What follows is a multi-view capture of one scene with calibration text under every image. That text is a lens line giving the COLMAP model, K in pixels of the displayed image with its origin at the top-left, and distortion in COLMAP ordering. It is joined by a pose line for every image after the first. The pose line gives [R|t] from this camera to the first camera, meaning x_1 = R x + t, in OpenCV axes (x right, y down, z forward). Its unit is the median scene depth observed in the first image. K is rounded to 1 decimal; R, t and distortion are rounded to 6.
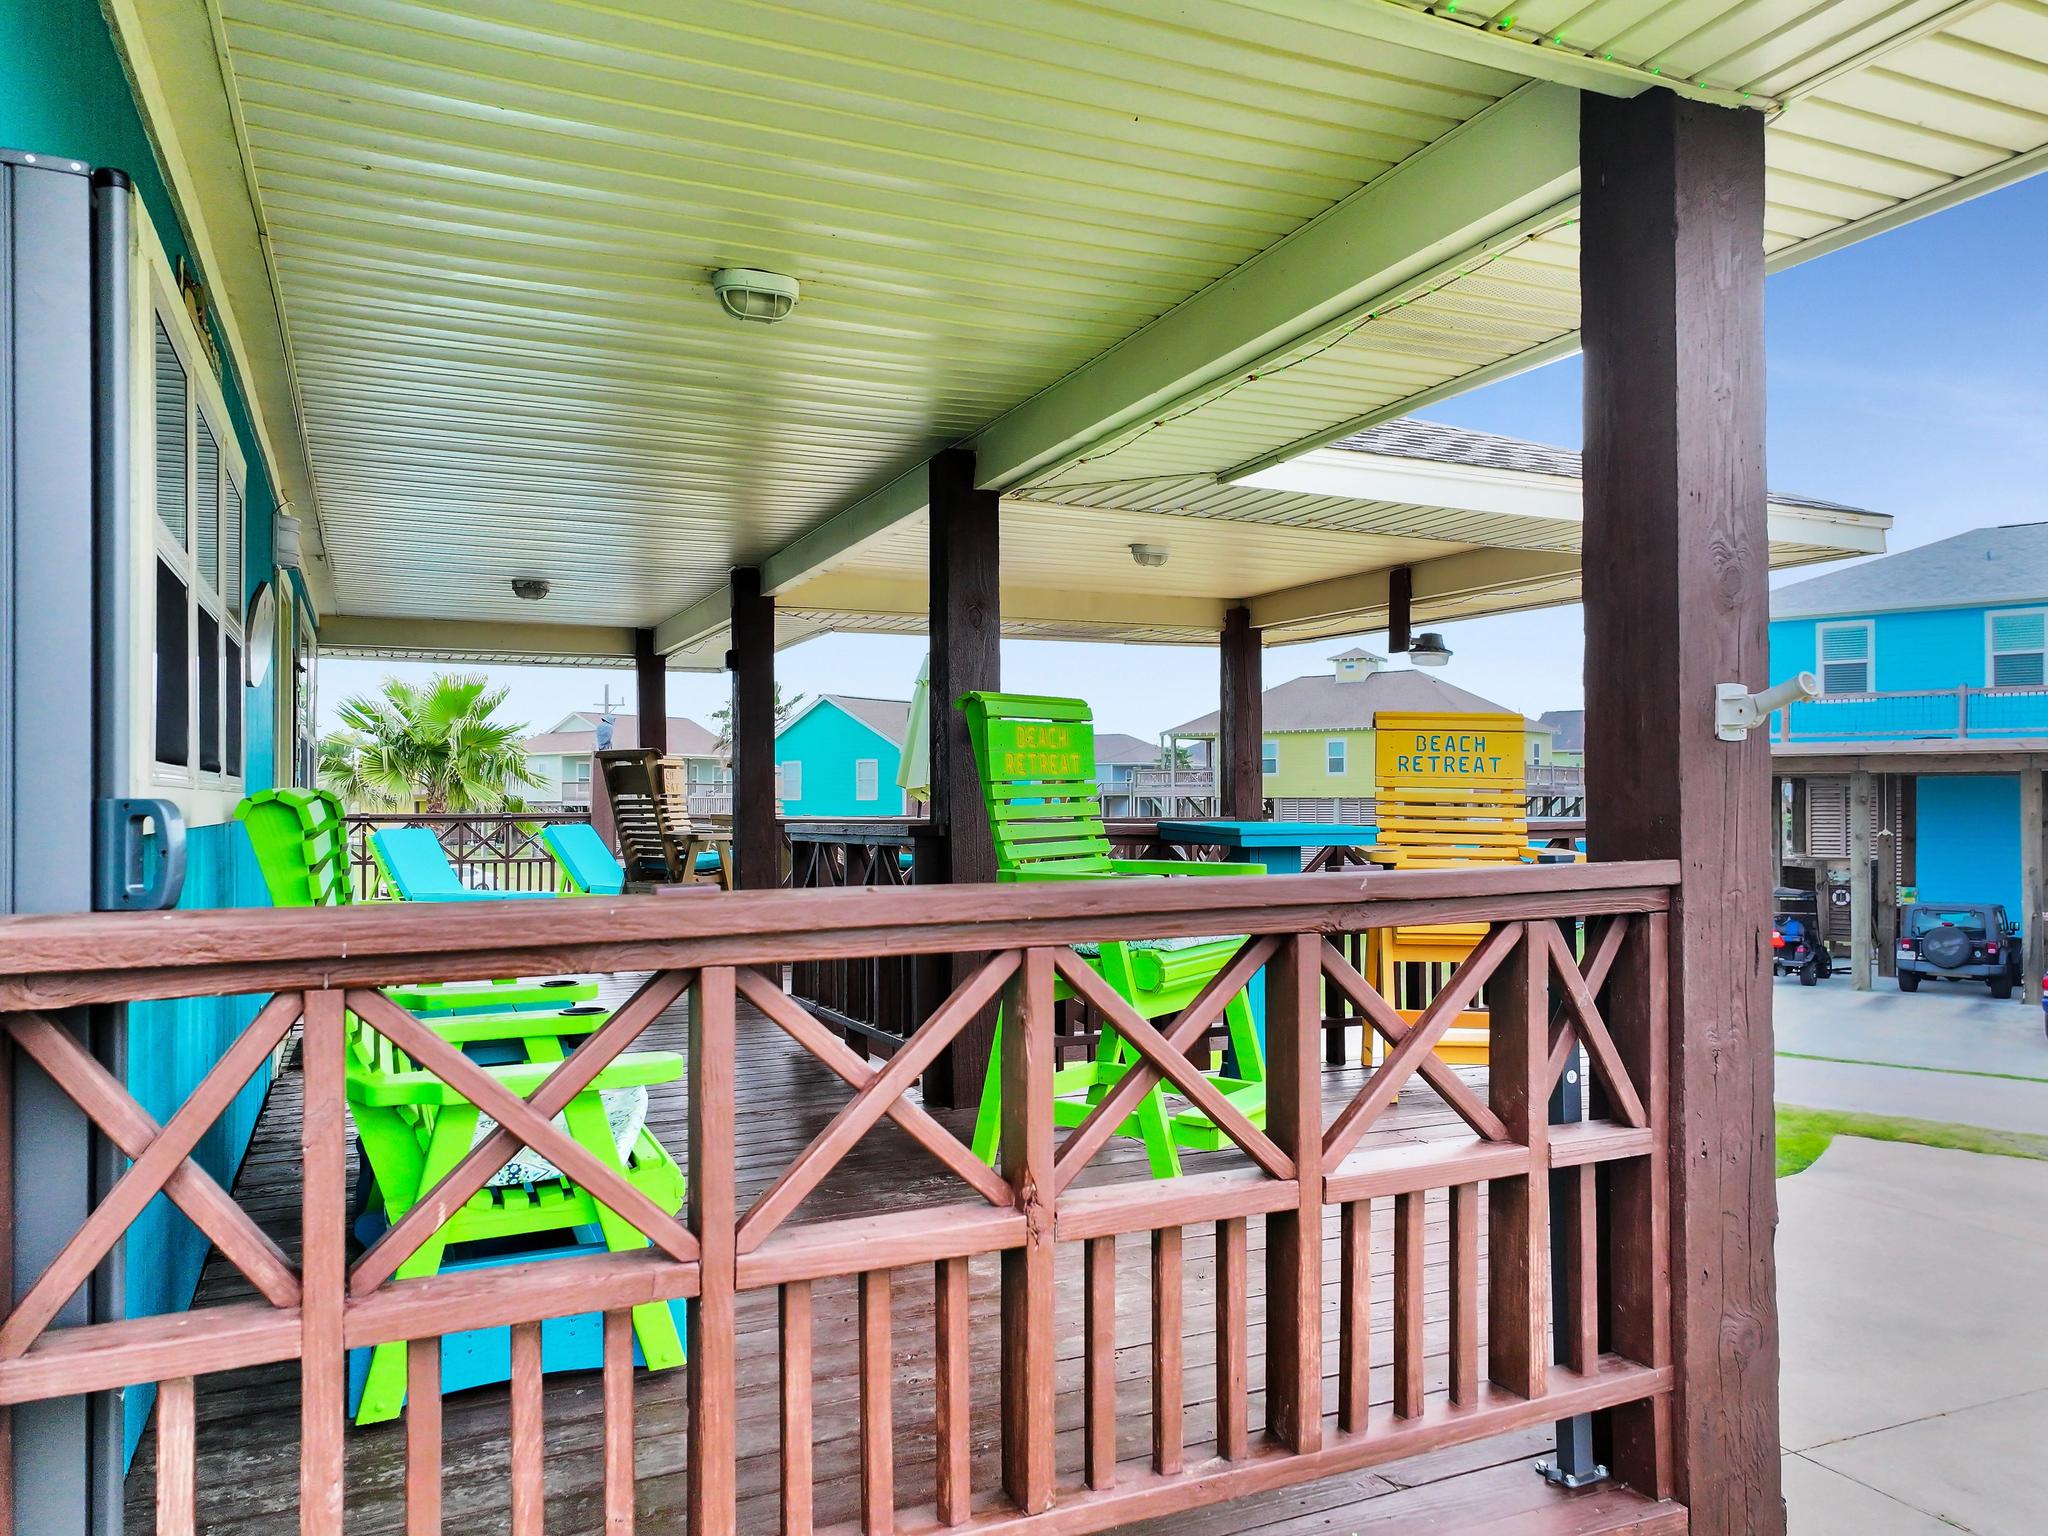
lens RADIAL K [[1418.6, 0, 1038.4], [0, 1418.6, 788.2], [0, 0, 1]] dist [0.004664, 0.005549]
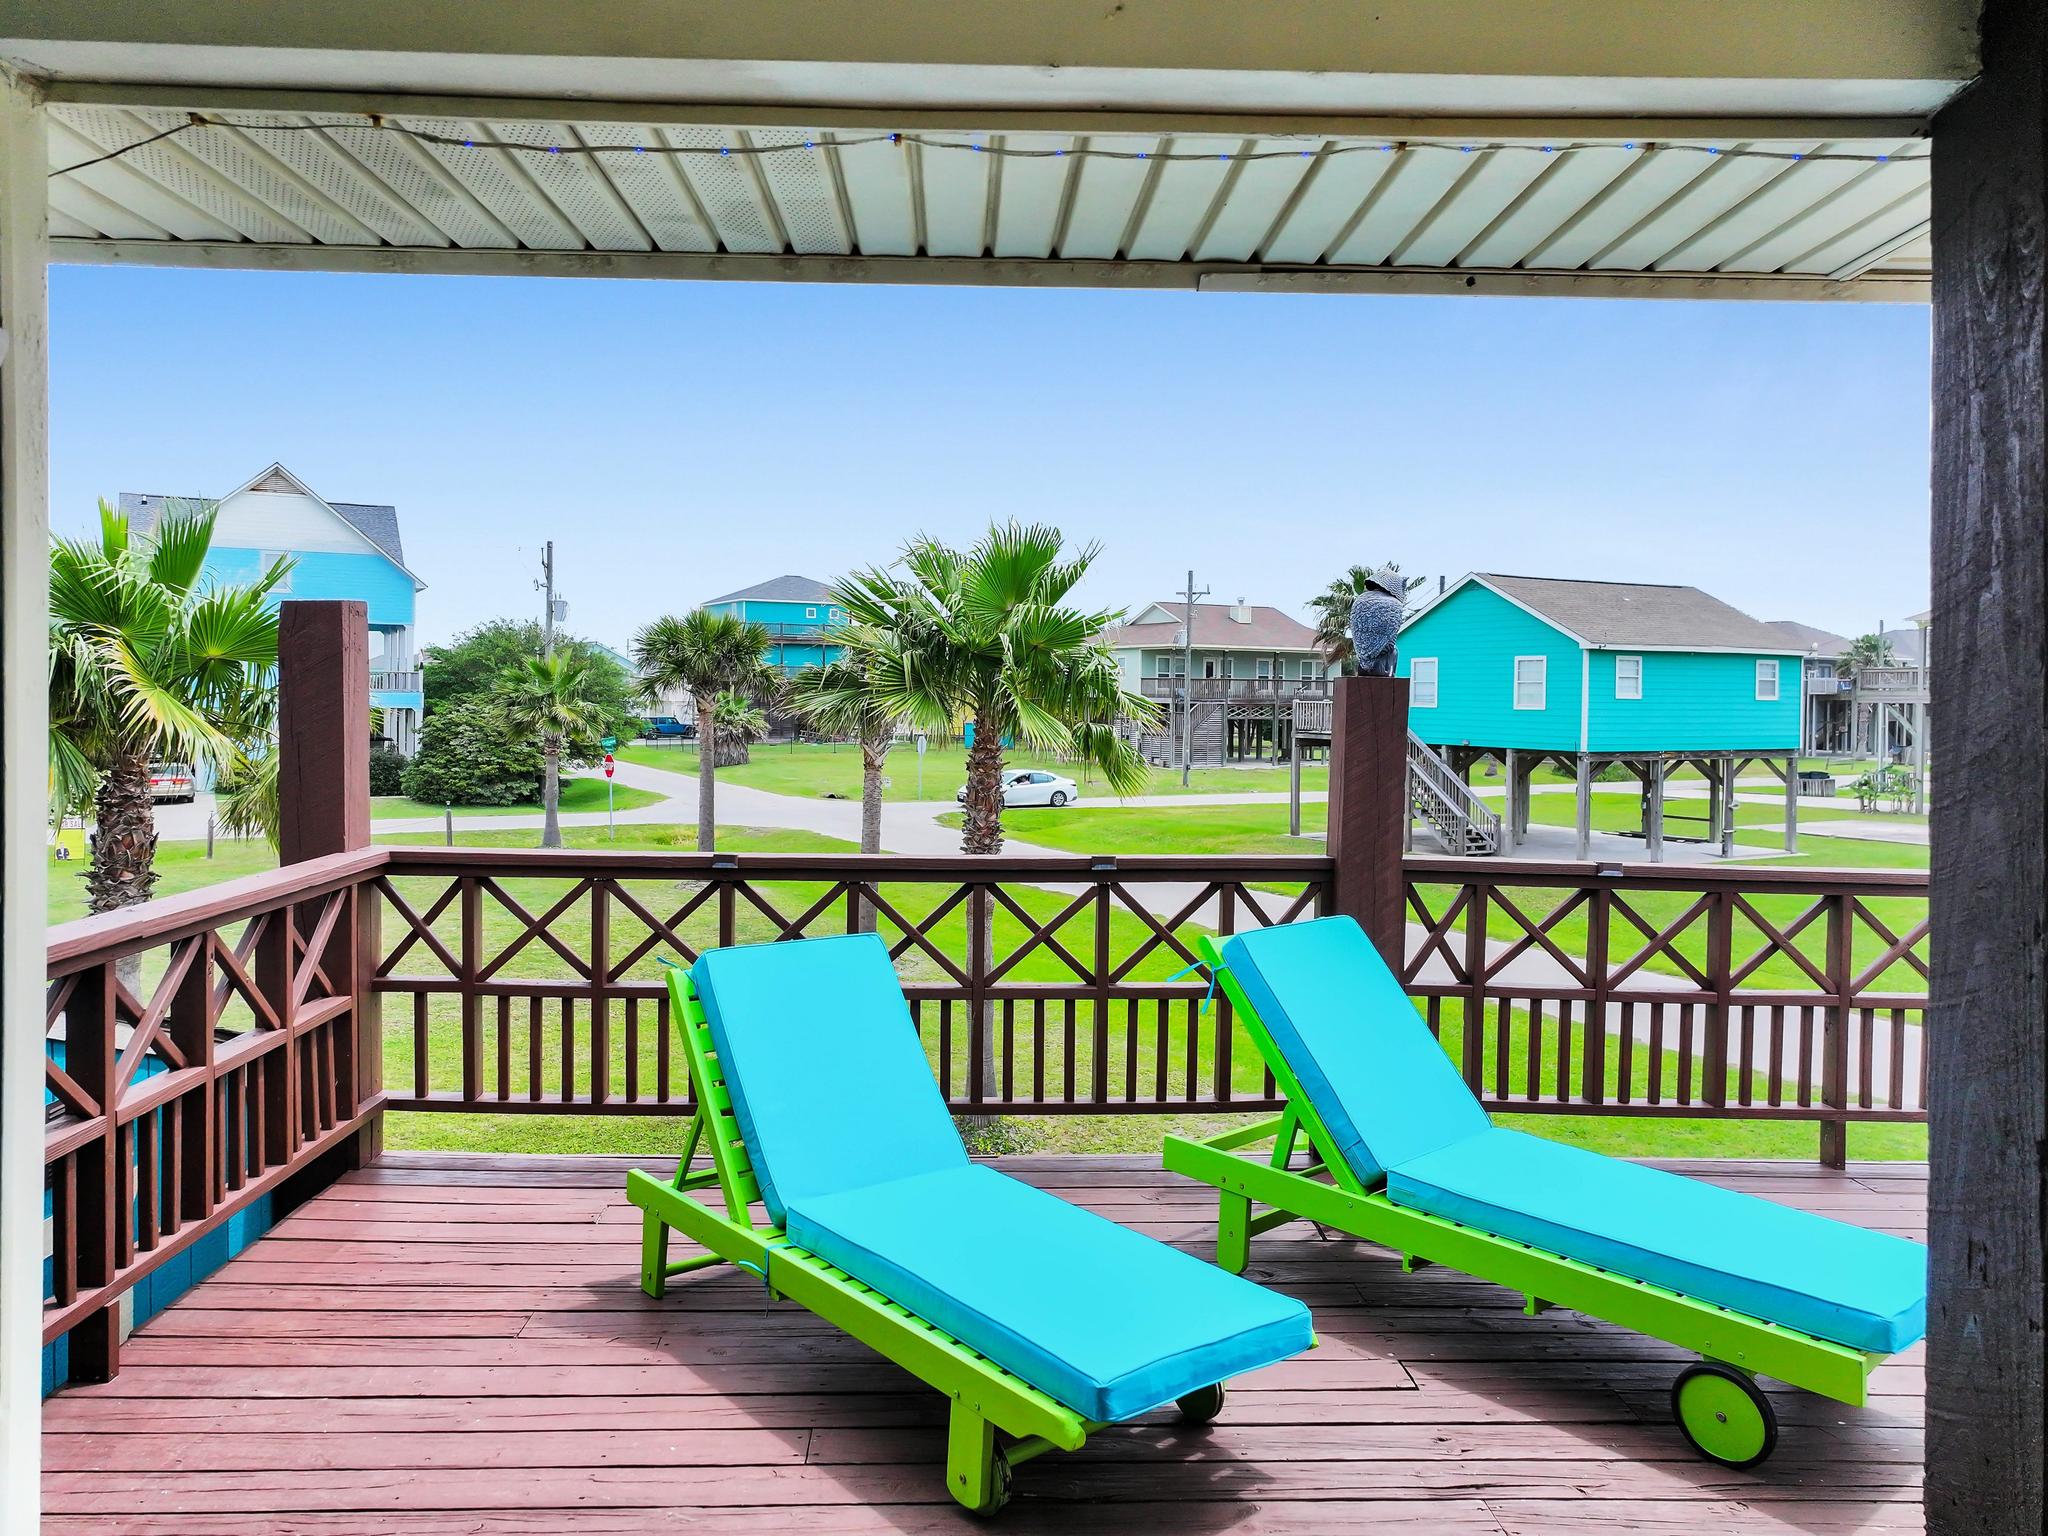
lens RADIAL K [[1449.4, 0, 1031.4], [0, 1449.4, 754.8], [0, 0, 1]] dist [0.005380, 0.008729]
pose [[0.922687, 0.023007, -0.384864, -0.160293], [-0.003057, 0.998623, 0.052368, -0.016366], [0.385539, -0.047143, 0.921486, 0.420689]]
